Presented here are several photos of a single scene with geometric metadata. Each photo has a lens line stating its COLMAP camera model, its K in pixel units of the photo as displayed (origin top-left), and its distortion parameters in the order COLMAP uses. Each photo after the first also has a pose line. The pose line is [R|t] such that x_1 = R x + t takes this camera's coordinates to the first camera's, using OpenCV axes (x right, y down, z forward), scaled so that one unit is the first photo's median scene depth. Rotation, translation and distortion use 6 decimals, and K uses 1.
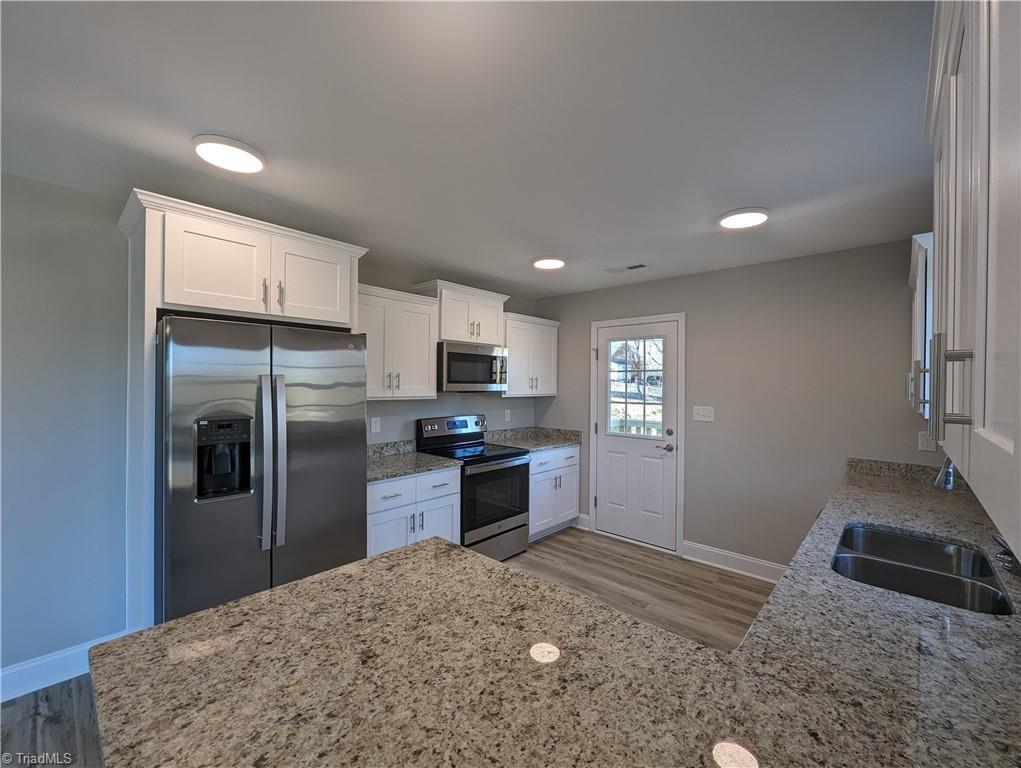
lens RADIAL K [[423.0, 0, 515.2], [0, 423.0, 383.6], [0, 0, 1]] dist [0.003582, -0.003282]
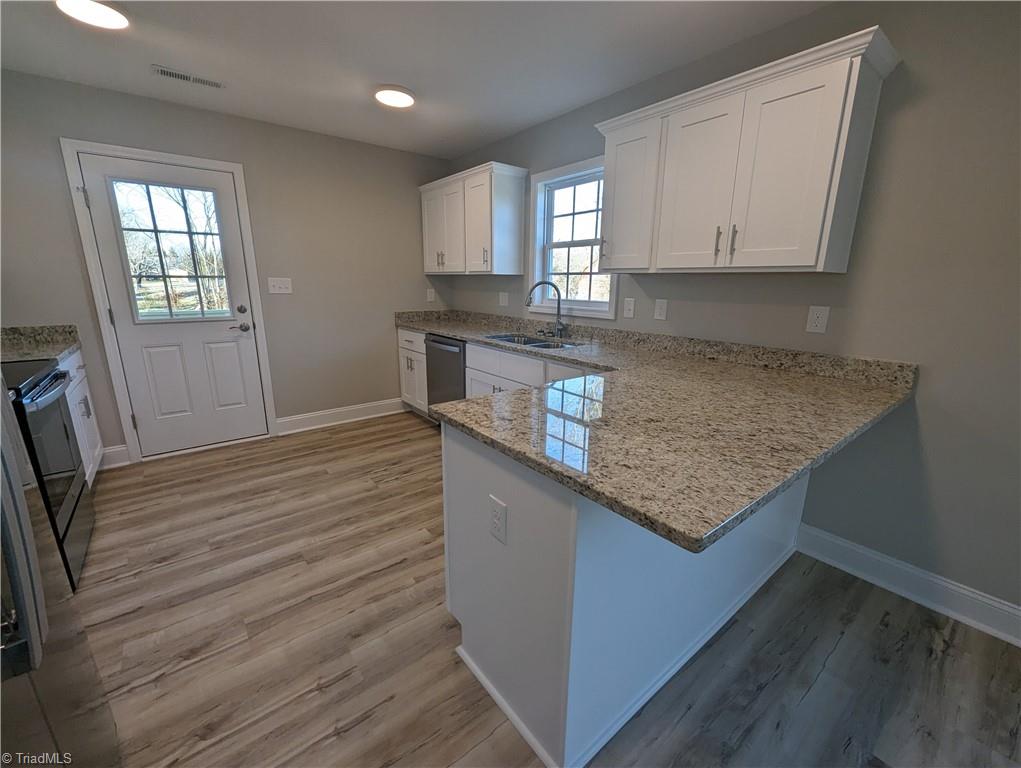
lens RADIAL K [[423.0, 0, 515.2], [0, 423.0, 383.6], [0, 0, 1]] dist [0.003582, -0.003282]
pose [[0.158458, -0.243487, 0.956873, -0.431752], [-0.005933, 0.968864, 0.247521, 0.044564], [-0.987348, -0.044899, 0.152079, 0.308275]]
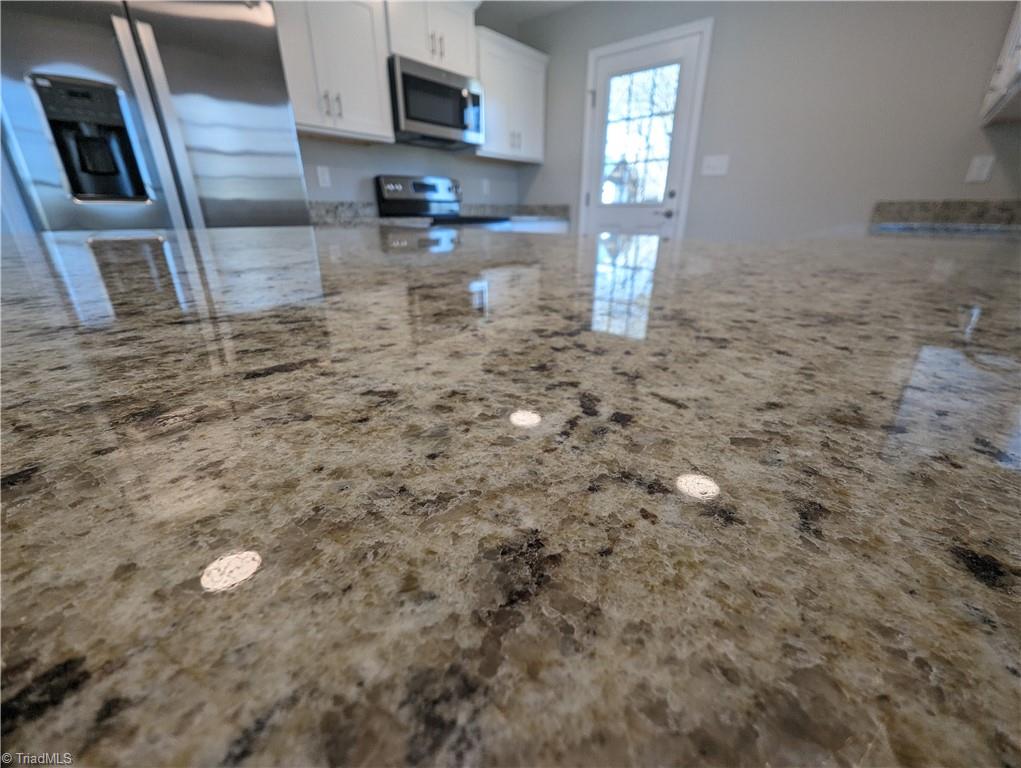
lens RADIAL K [[420.1, 0, 512.6], [0, 420.1, 385.3], [0, 0, 1]] dist [-0.000457, -0.000221]
pose [[0.999693, -0.016429, 0.018571, 0.017476], [0.008184, 0.925644, 0.378306, 0.152857], [-0.023406, -0.378038, 0.925494, 0.067031]]
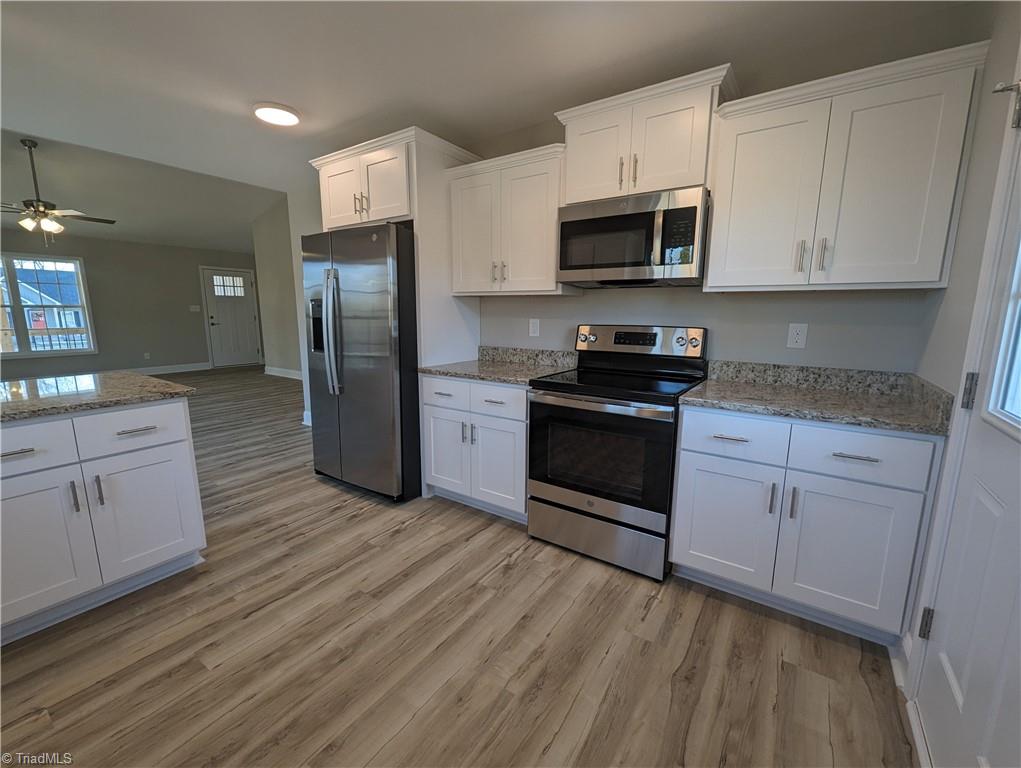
lens RADIAL K [[423.0, 0, 515.2], [0, 423.0, 383.6], [0, 0, 1]] dist [0.003582, -0.003282]
pose [[0.142688, 0.160372, -0.976689, 0.489574], [-0.007904, 0.986939, 0.160900, 0.065417], [0.989736, -0.015239, 0.142092, 0.763860]]
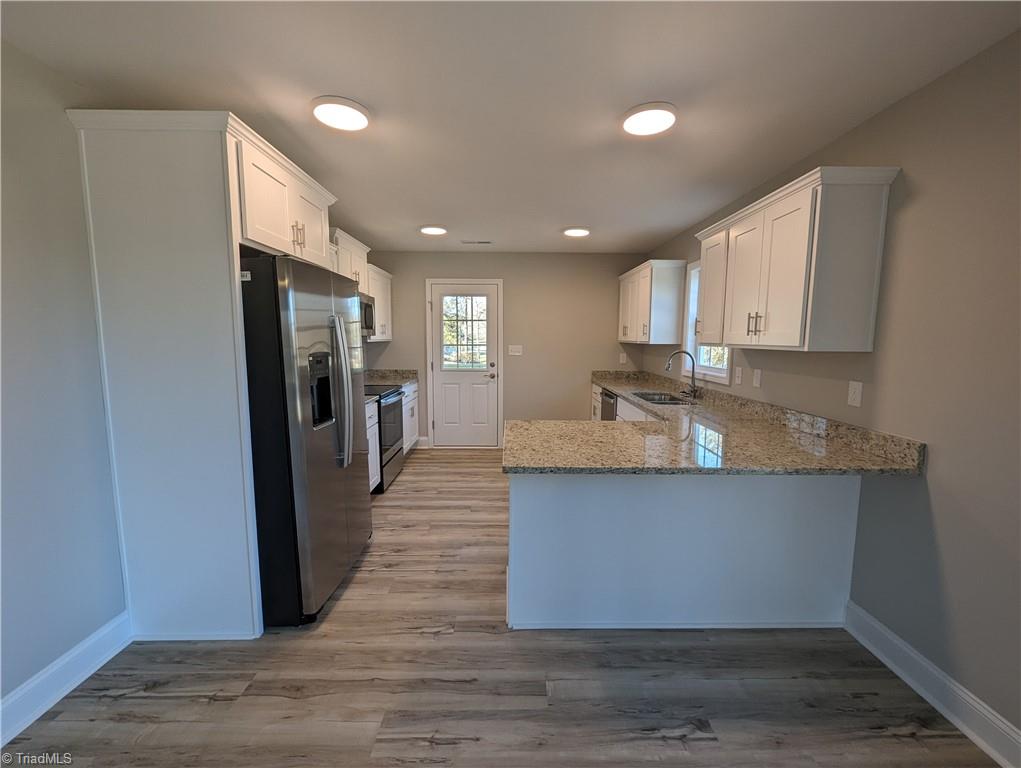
lens RADIAL K [[423.0, 0, 515.2], [0, 423.0, 383.6], [0, 0, 1]] dist [0.003582, -0.003282]
pose [[0.732743, -0.080658, 0.675708, -0.548300], [0.003711, 0.993410, 0.114557, 0.016745], [-0.680495, -0.081433, 0.728214, -0.083272]]
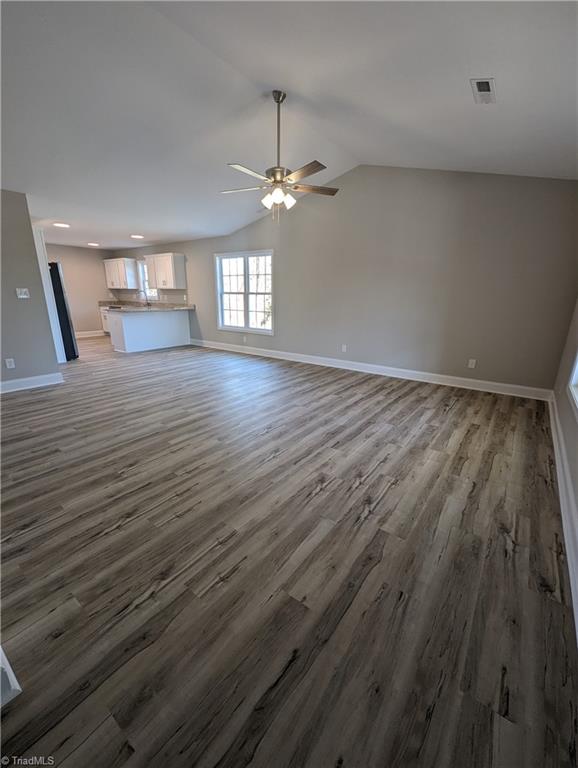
lens RADIAL K [[318.2, 0, 286.4], [0, 318.2, 389.2], [0, 0, 1]] dist [0.003582, -0.003282]
pose [[-0.091758, -0.298030, 0.950136, -2.159900], [-0.011097, 0.954408, 0.298298, 0.035221], [-0.995720, 0.016827, -0.090882, -0.465572]]
